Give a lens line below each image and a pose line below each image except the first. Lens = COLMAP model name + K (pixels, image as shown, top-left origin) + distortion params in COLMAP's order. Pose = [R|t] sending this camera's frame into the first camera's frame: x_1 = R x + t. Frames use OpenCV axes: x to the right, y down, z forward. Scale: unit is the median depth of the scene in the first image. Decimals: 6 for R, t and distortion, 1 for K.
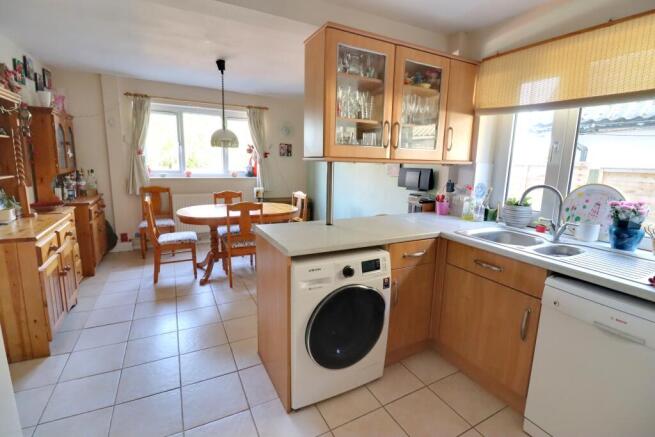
lens RADIAL K [[303.1, 0, 334.7], [0, 303.1, 213.7], [0, 0, 1]] dist [0.002093, -0.013413]
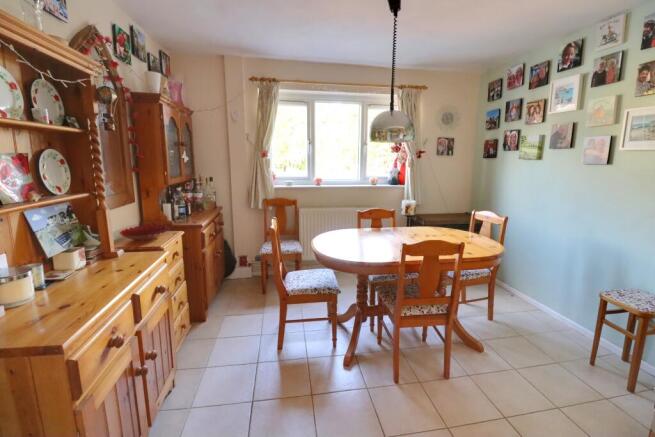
lens RADIAL K [[303.1, 0, 334.7], [0, 303.1, 213.7], [0, 0, 1]] dist [0.002093, -0.013413]
pose [[0.946635, 0.036746, -0.320207, -0.251721], [-0.037575, 0.999287, 0.003592, -0.069486], [0.320110, 0.008631, 0.947341, 0.370753]]
